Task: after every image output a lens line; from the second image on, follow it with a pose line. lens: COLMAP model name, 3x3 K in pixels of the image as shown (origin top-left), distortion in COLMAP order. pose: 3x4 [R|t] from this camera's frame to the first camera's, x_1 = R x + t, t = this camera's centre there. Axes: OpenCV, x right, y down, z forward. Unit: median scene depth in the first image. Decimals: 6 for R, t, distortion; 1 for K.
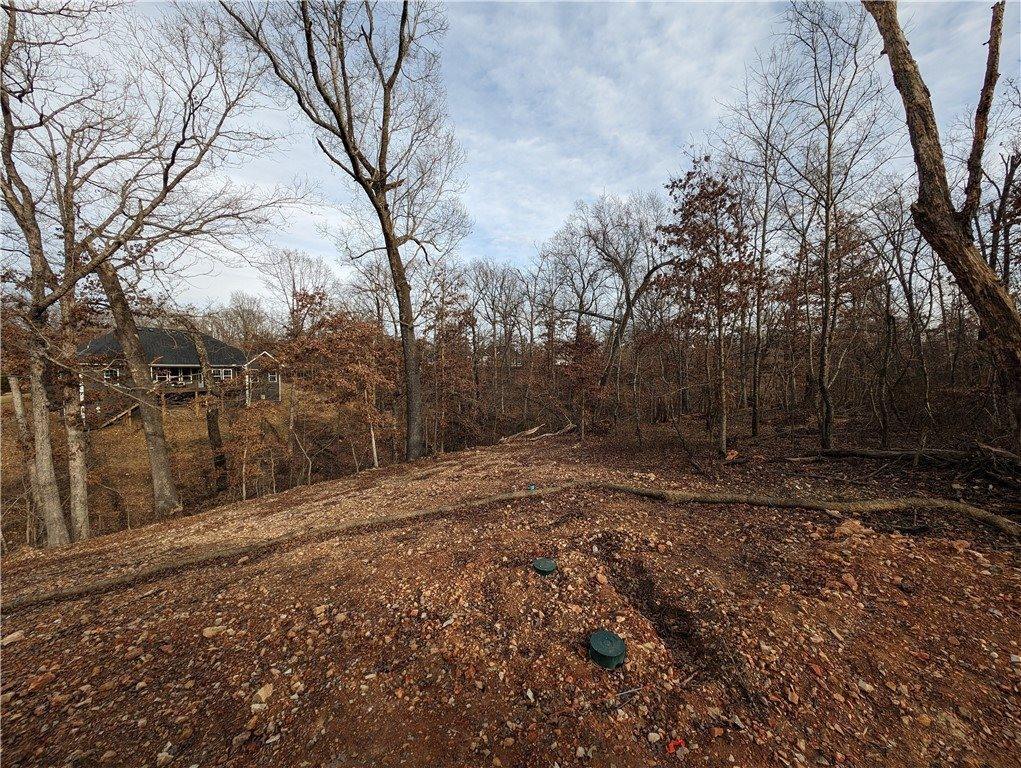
lens RADIAL K [[360.1, 0, 512.6], [0, 360.1, 385.0], [0, 0, 1]] dist [-0.003115, -0.000305]
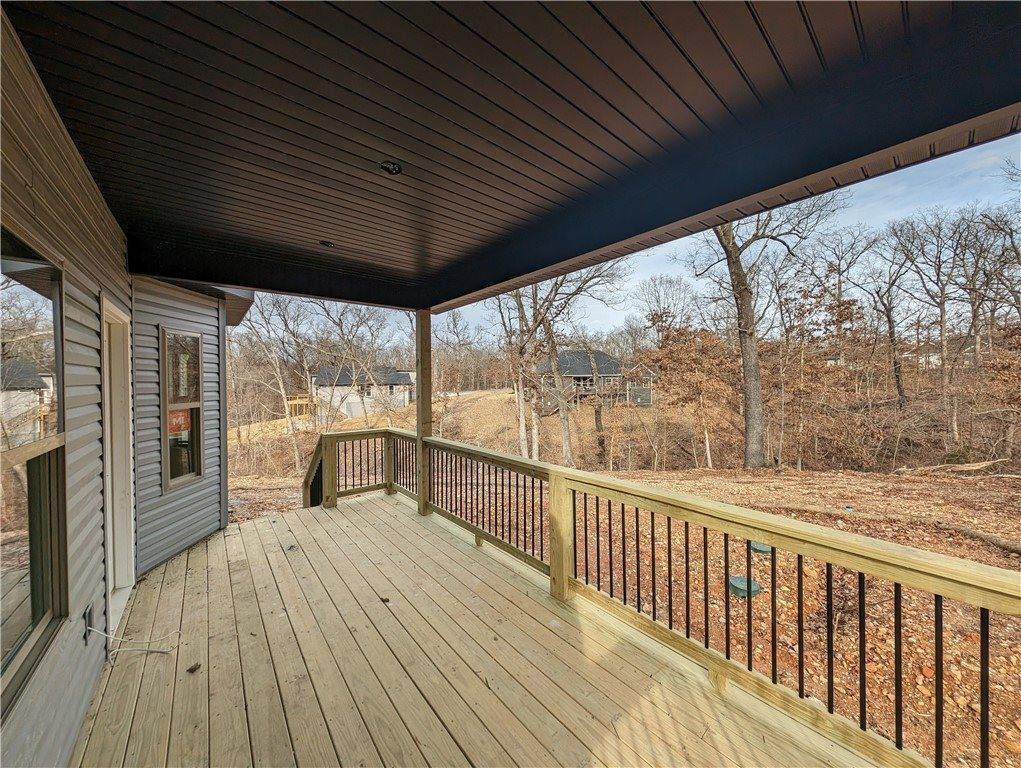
lens RADIAL K [[360.1, 0, 511.1], [0, 360.1, 380.7], [0, 0, 1]] dist [-0.003115, -0.000305]
pose [[0.554174, -0.007197, -0.832370, 0.212119], [-0.018504, 0.999609, -0.020963, 0.005951], [0.832195, 0.027019, 0.553824, -0.099741]]
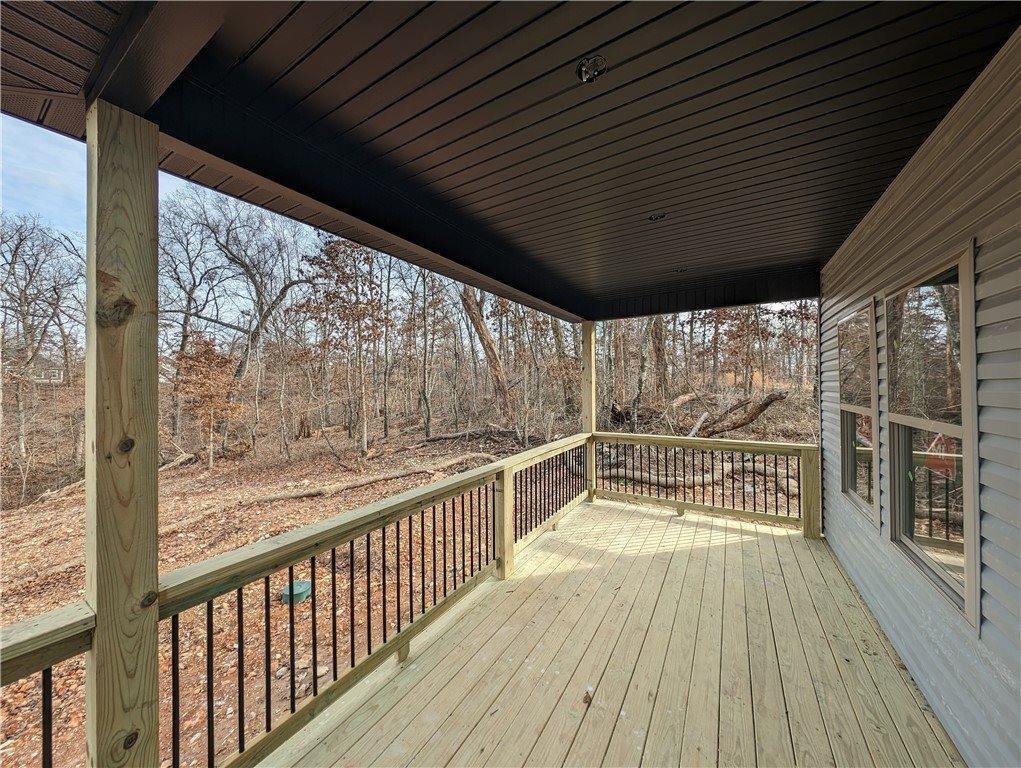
lens RADIAL K [[360.1, 0, 507.3], [0, 360.1, 383.3], [0, 0, 1]] dist [-0.003115, -0.000305]
pose [[0.603276, 0.001160, 0.797531, -0.076647], [0.038336, 0.998801, -0.030451, 0.005400], [-0.796610, 0.048944, 0.602508, -0.107694]]
